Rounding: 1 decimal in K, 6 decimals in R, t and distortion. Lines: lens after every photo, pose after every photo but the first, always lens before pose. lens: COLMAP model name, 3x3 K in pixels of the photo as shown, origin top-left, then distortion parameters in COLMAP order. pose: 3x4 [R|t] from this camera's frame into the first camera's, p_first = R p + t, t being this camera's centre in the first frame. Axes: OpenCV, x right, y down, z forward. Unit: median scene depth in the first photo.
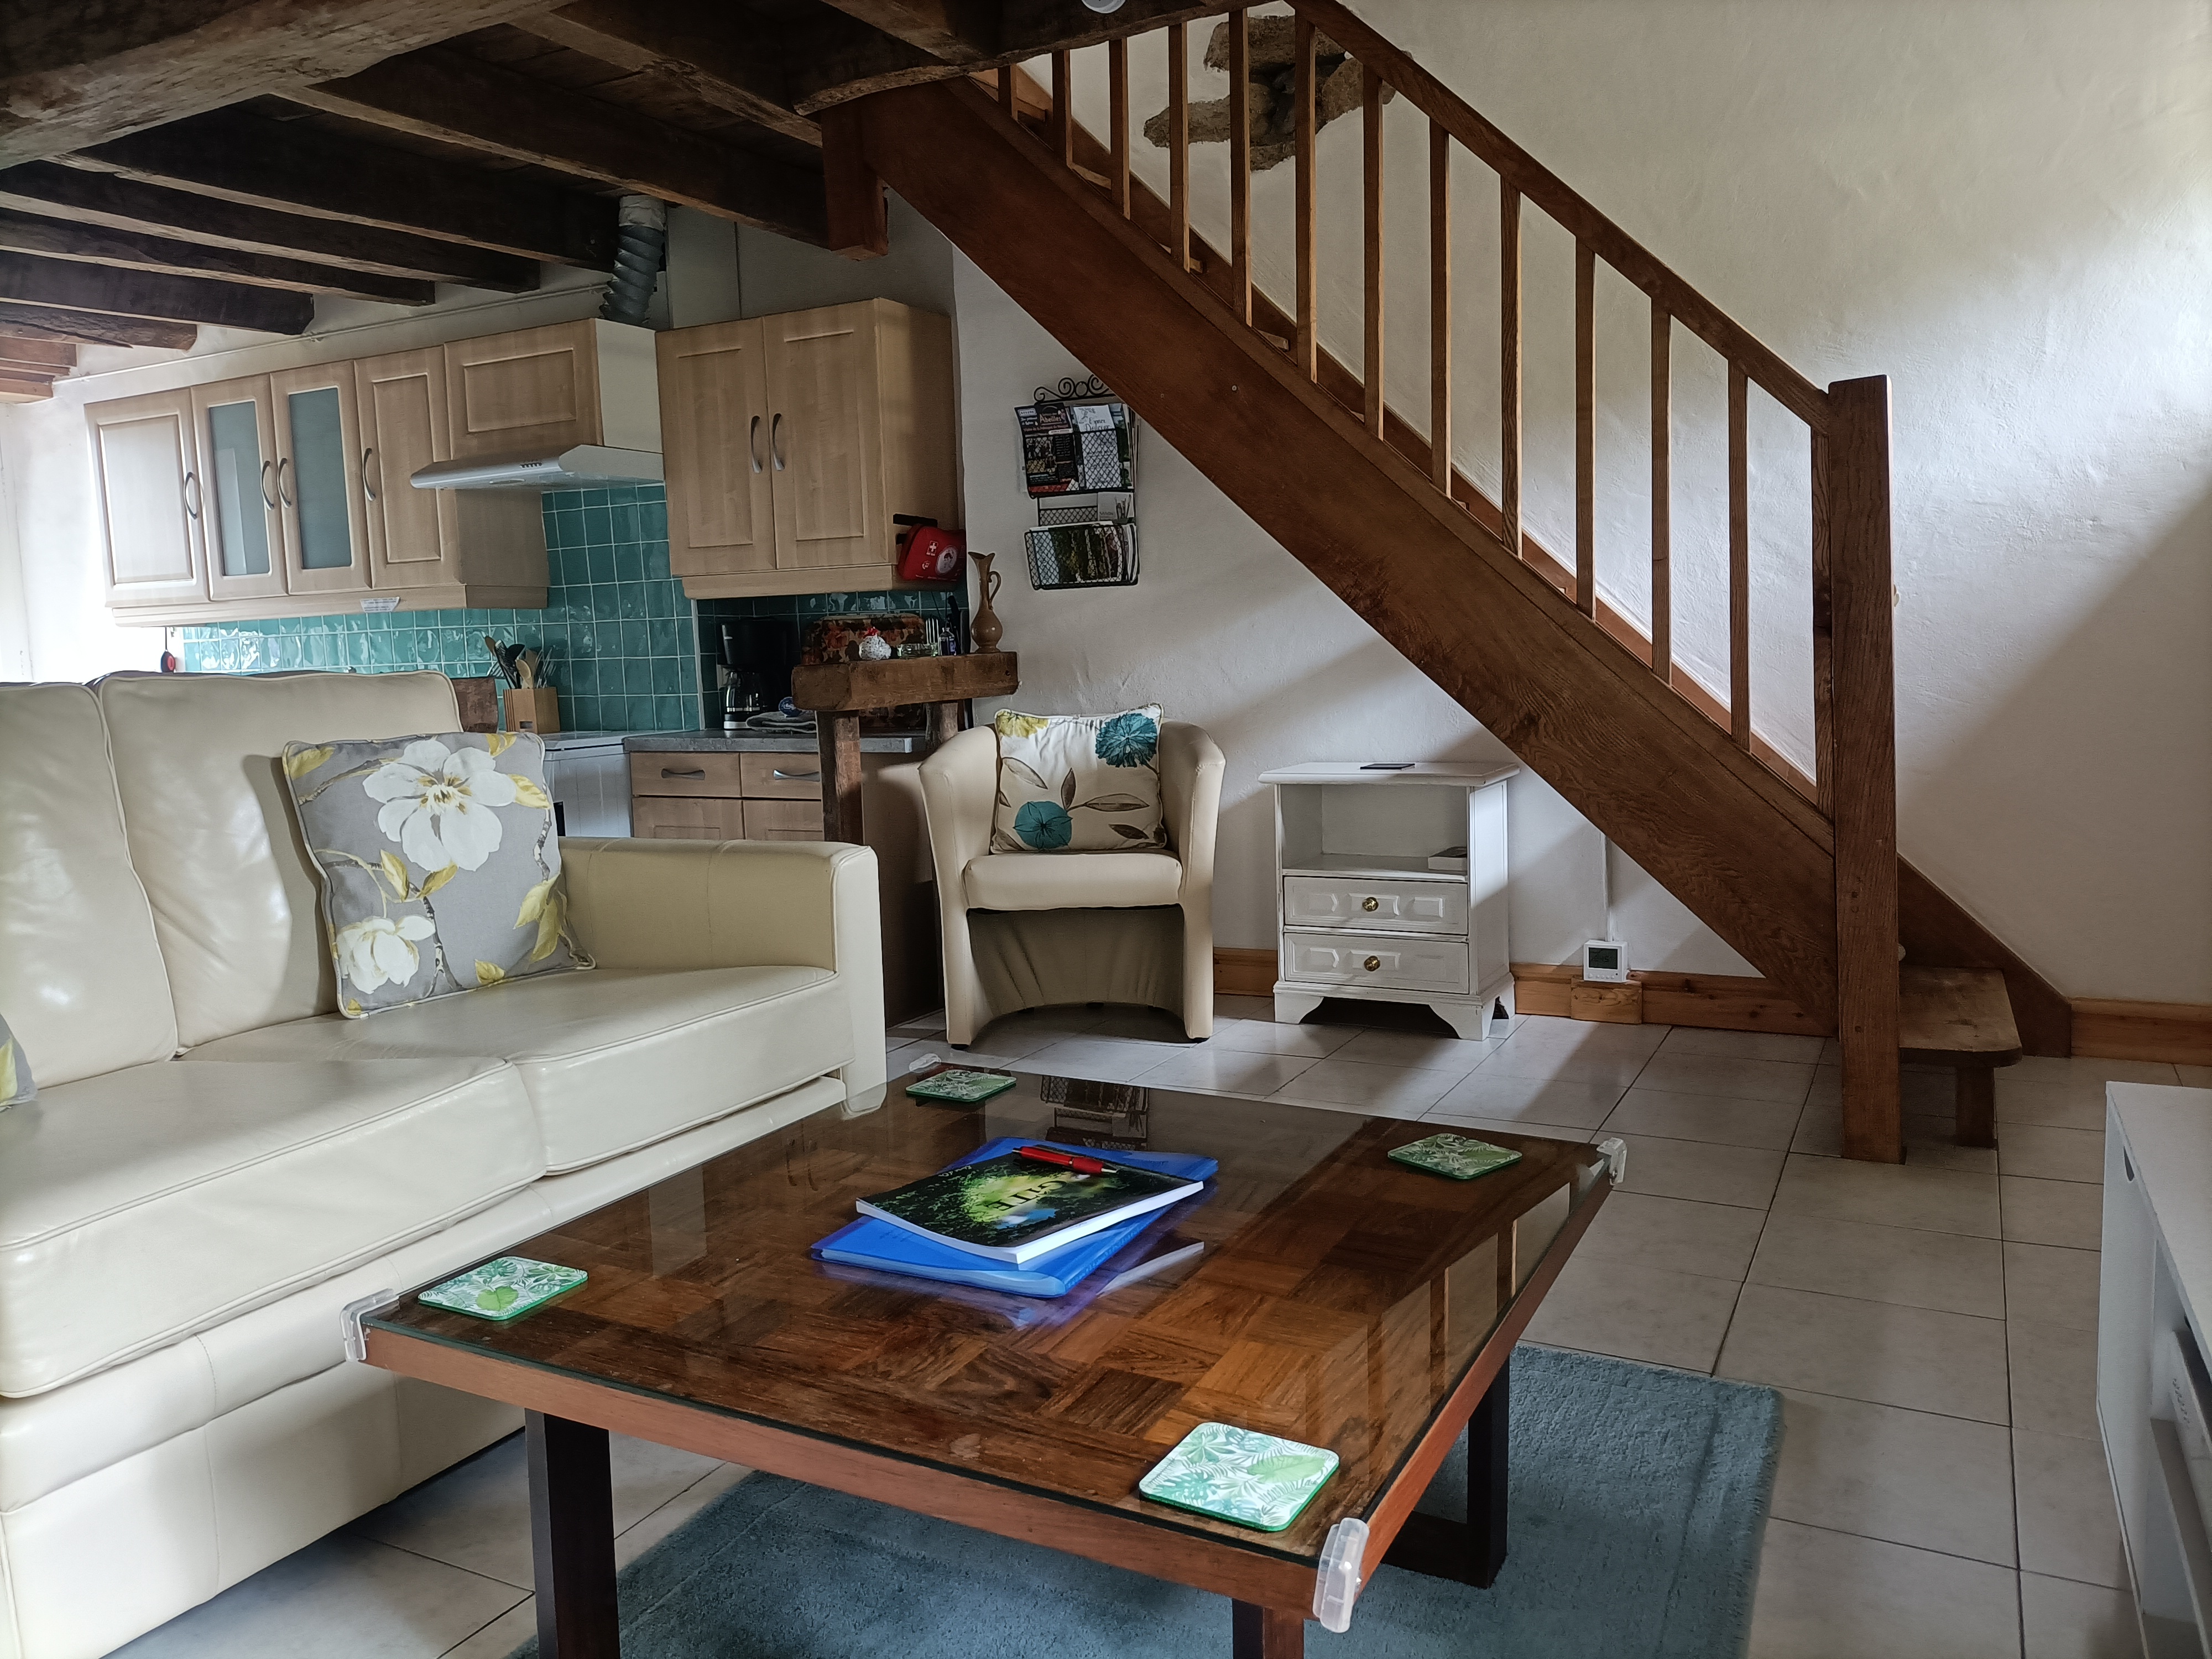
lens RADIAL K [[1653.7, 0, 1128.0], [0, 1653.7, 825.1], [0, 0, 1]] dist [0.044924, -0.036047]
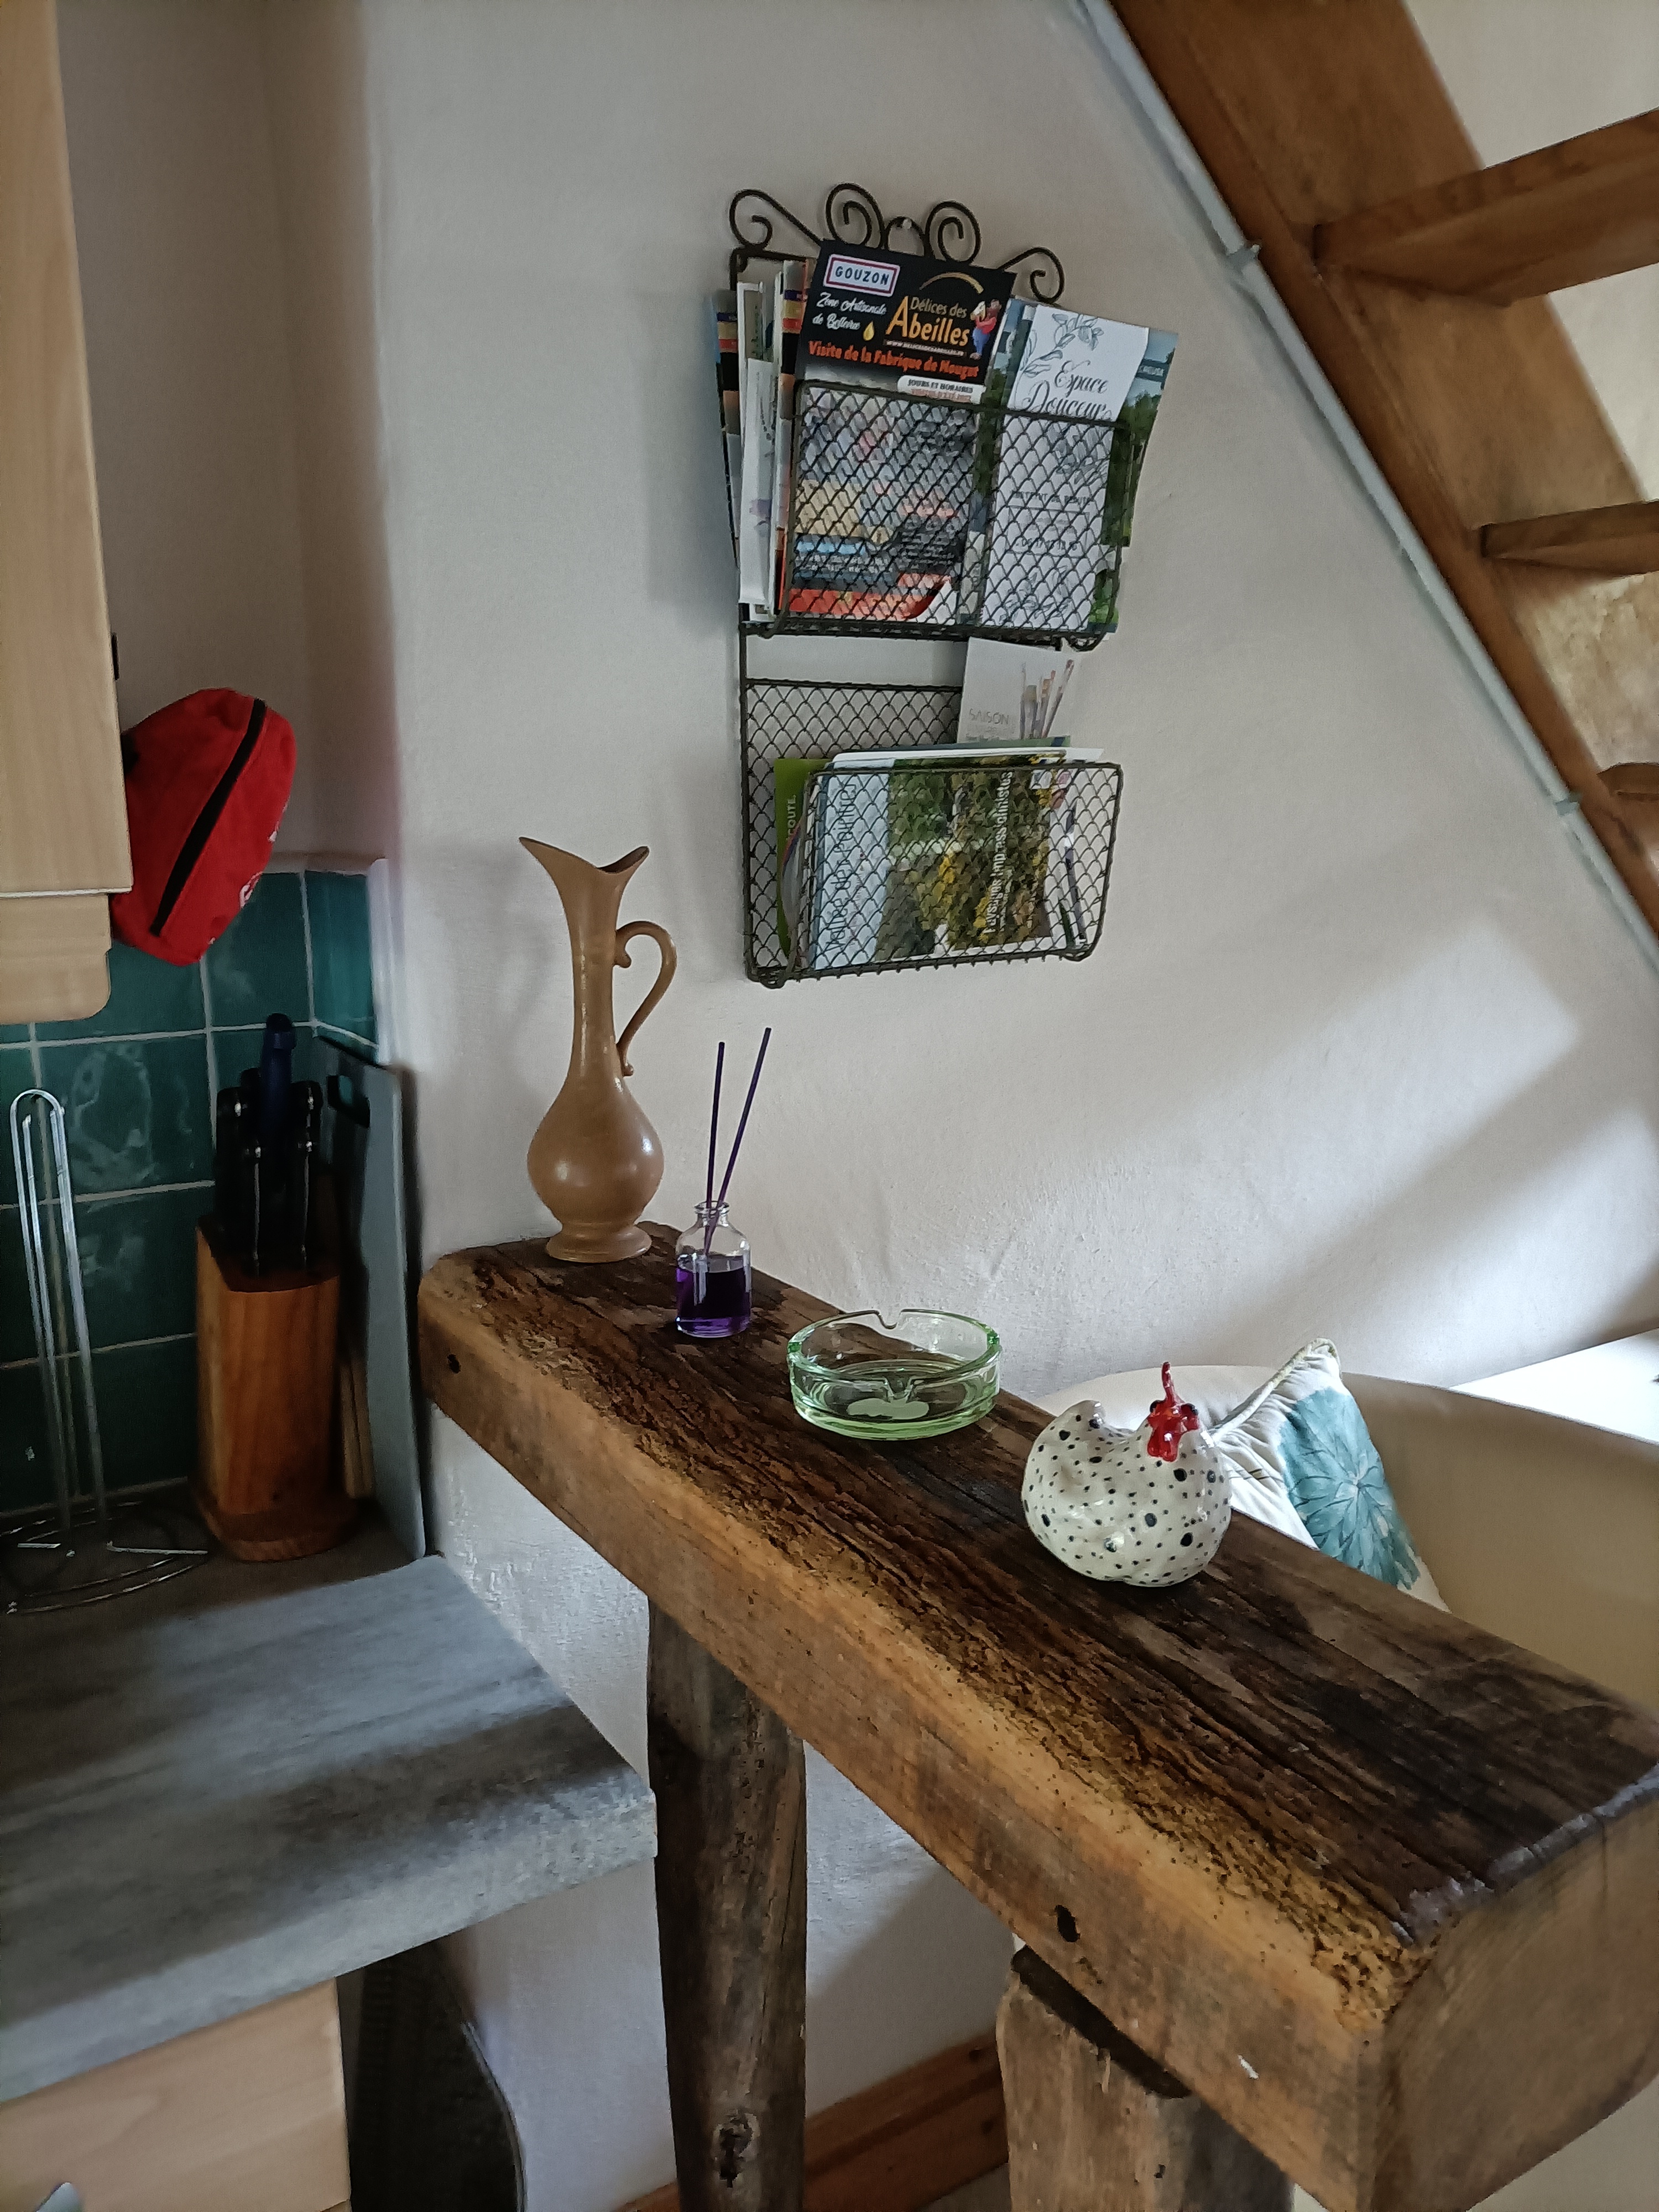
lens RADIAL K [[1653.7, 0, 841.5], [0, 1653.7, 1098.0], [0, 0, 1]] dist [0.044924, -0.036047]
pose [[0.502157, -0.132097, 0.854628, -0.246113], [0.099373, 0.990532, 0.094714, -0.131872], [-0.859048, 0.037365, 0.510529, 0.760031]]
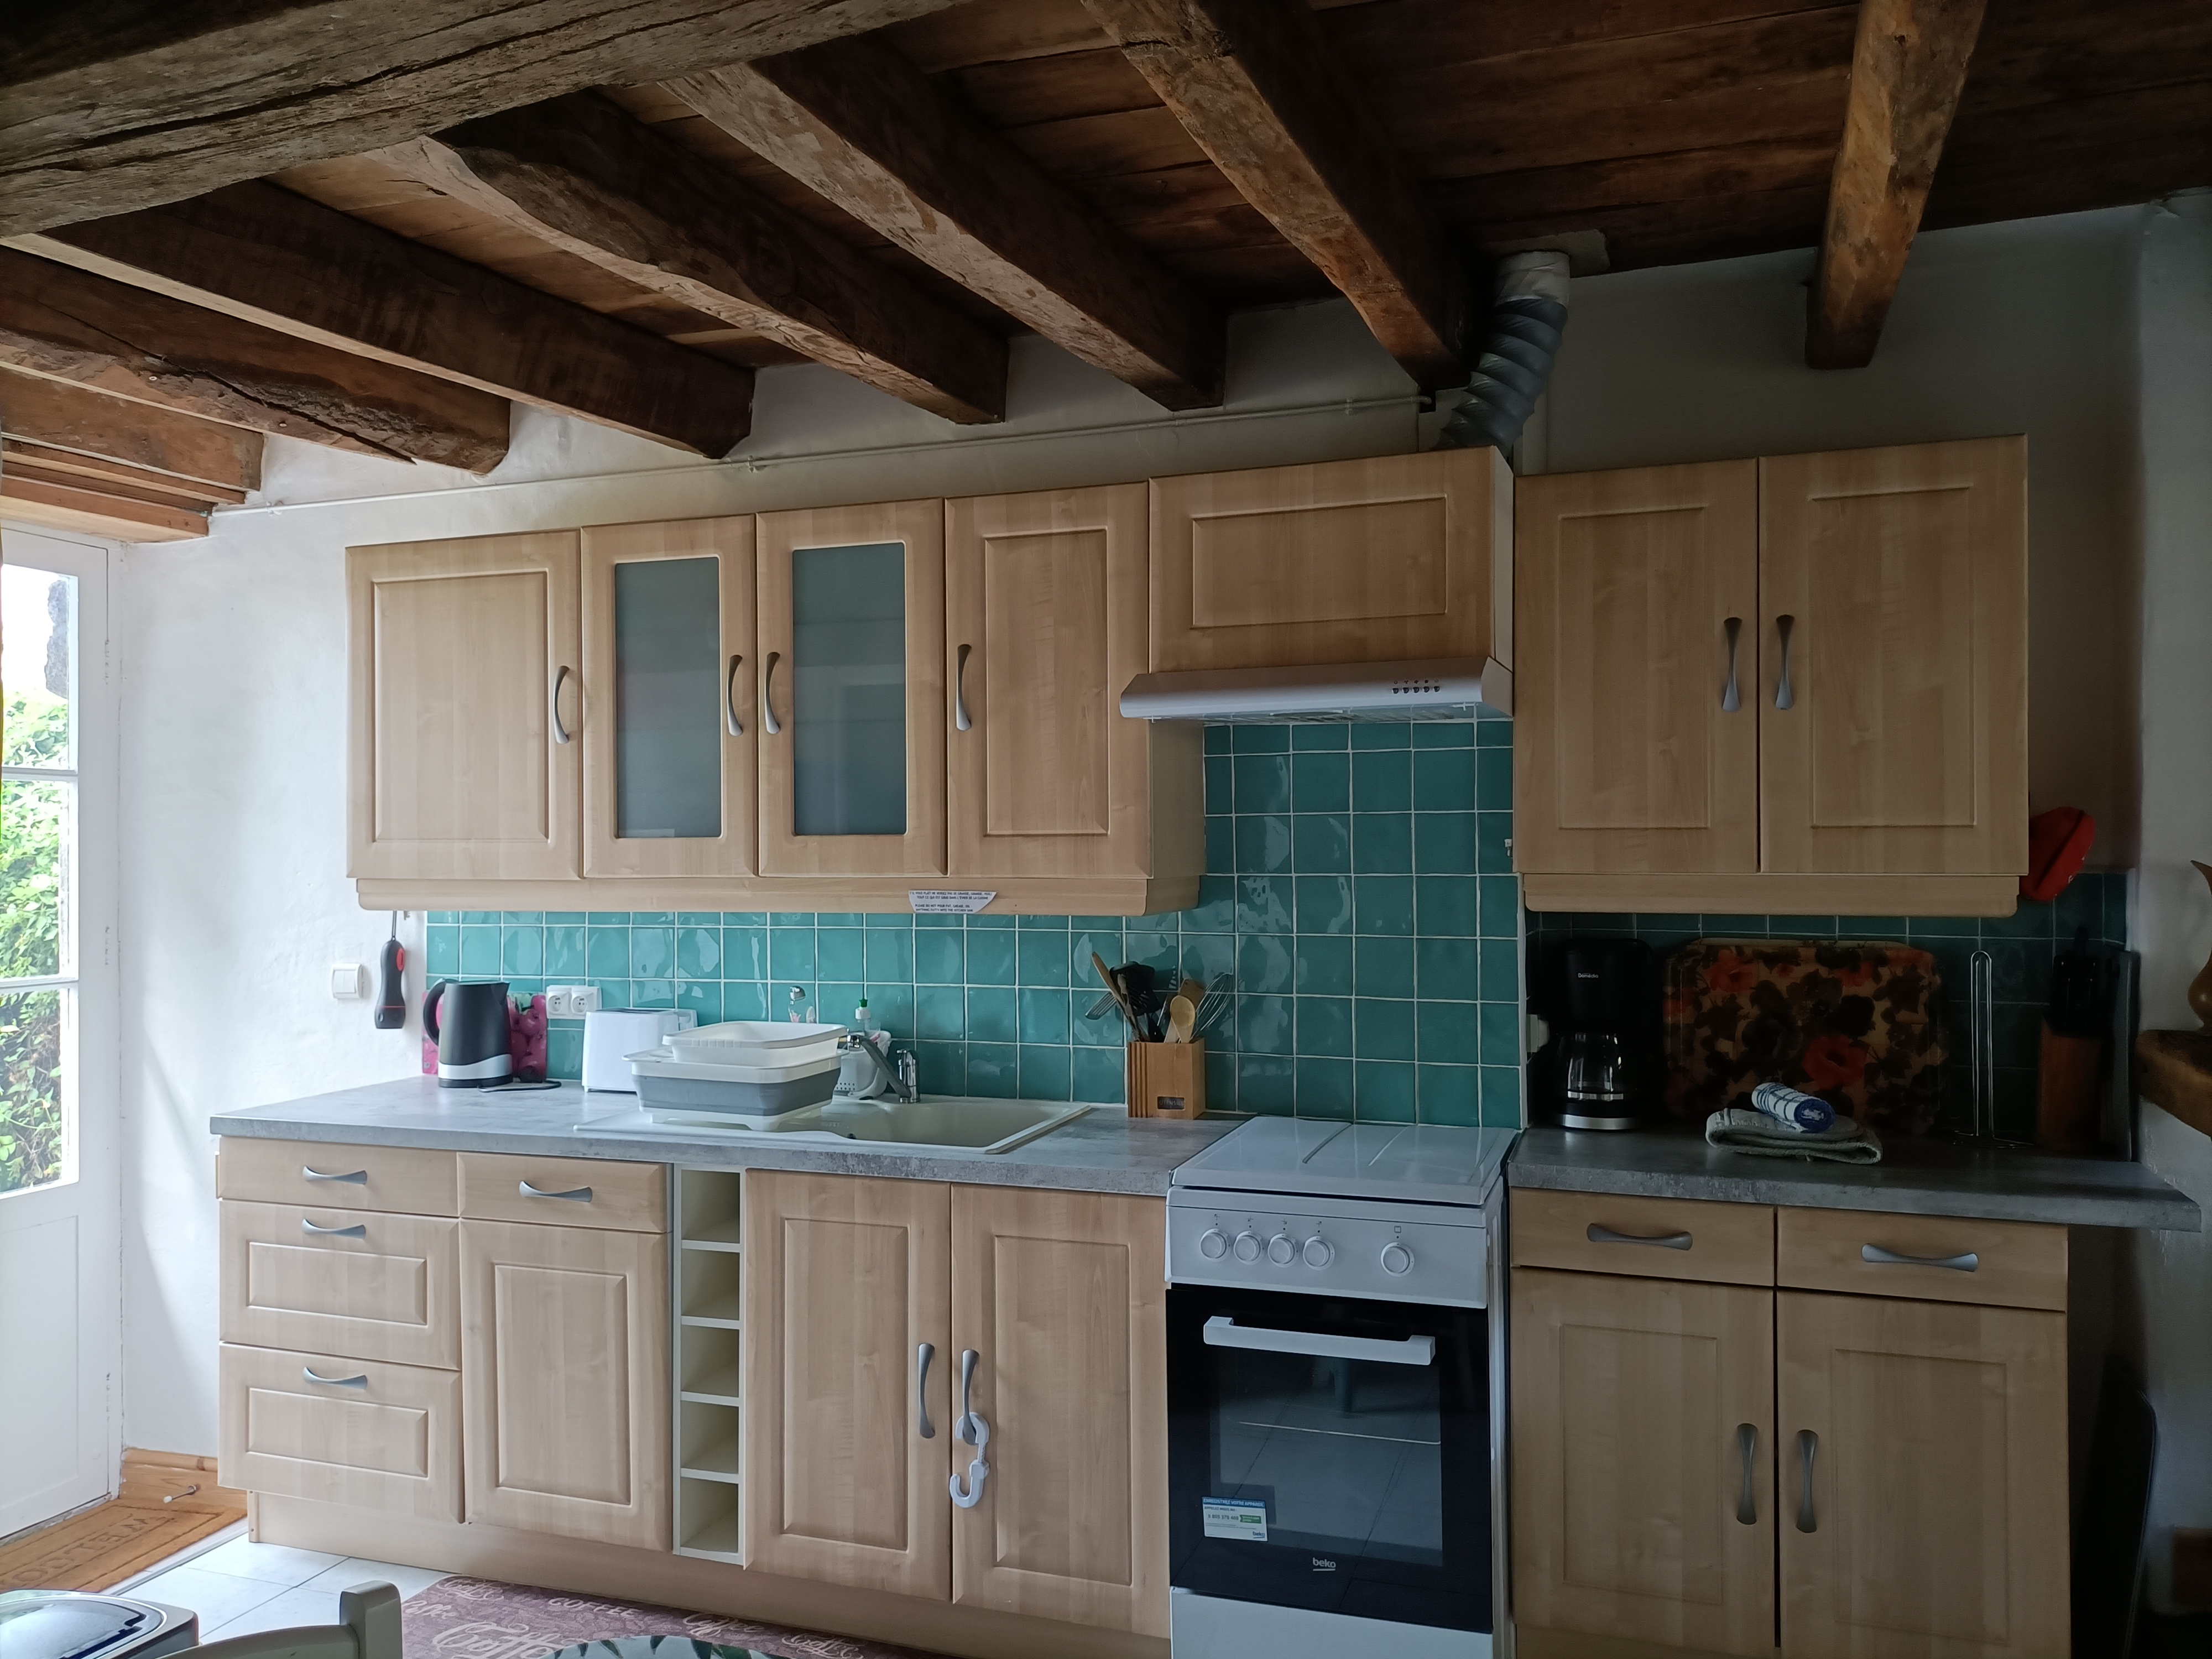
lens RADIAL K [[1653.7, 0, 1099.7], [0, 1653.7, 822.4], [0, 0, 1]] dist [0.044924, -0.036047]
pose [[0.989670, 0.025905, 0.141003, -0.499465], [-0.009449, 0.993187, -0.116149, -0.096515], [-0.143052, 0.113617, 0.983172, 0.428937]]
